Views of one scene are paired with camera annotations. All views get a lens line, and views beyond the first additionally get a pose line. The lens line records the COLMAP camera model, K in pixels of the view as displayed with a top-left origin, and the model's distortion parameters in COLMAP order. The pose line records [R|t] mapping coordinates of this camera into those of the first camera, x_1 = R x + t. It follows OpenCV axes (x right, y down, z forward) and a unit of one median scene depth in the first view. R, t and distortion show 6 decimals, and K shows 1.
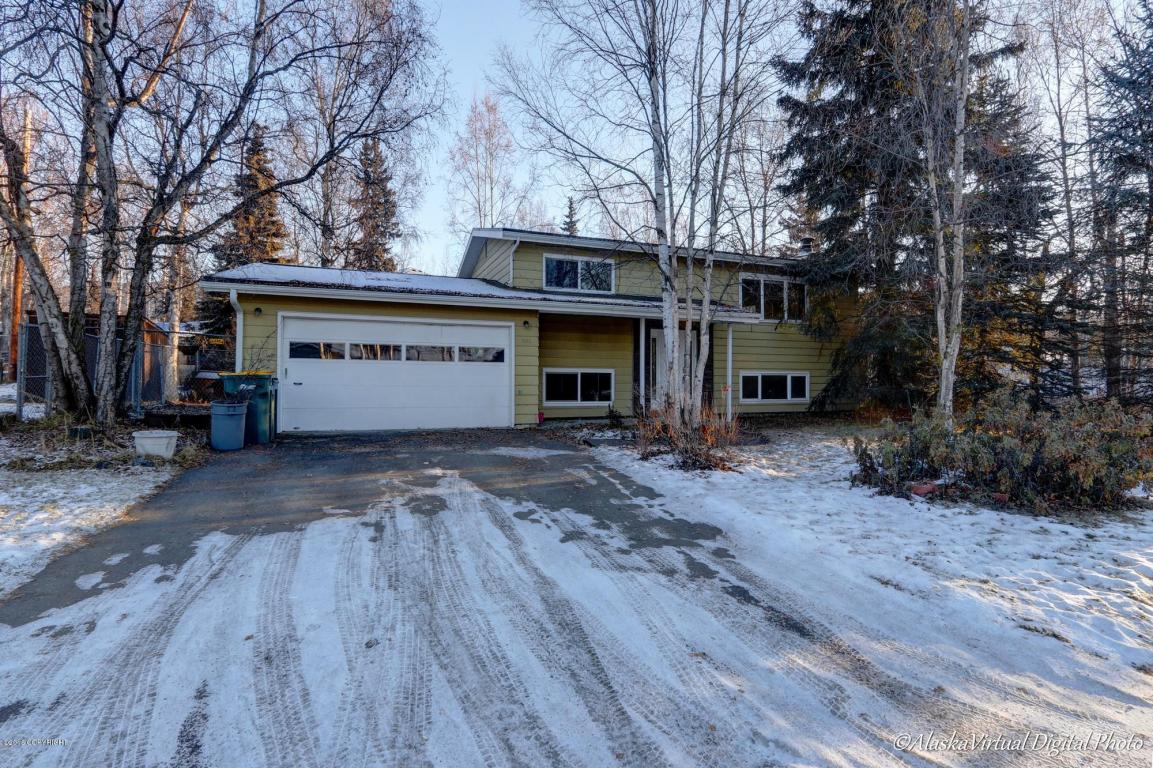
lens RADIAL K [[537.7, 0, 577.4], [0, 537.7, 381.9], [0, 0, 1]] dist [-0.010058, -0.000033]
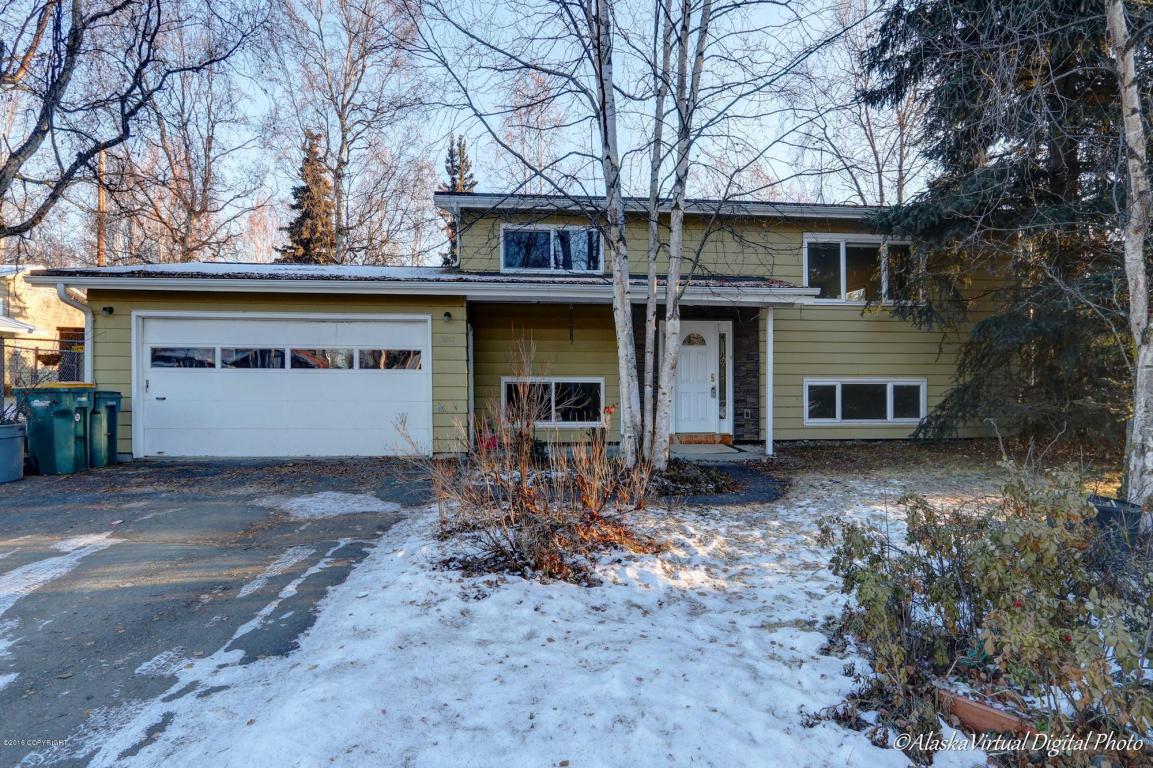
lens RADIAL K [[545.4, 0, 576.9], [0, 545.4, 403.1], [0, 0, 1]] dist [-0.007091, -0.000054]
pose [[0.962554, -0.000182, -0.271090, 0.241283], [0.004035, 0.999899, 0.013657, 0.000823], [0.271060, -0.014240, 0.962457, 0.289216]]
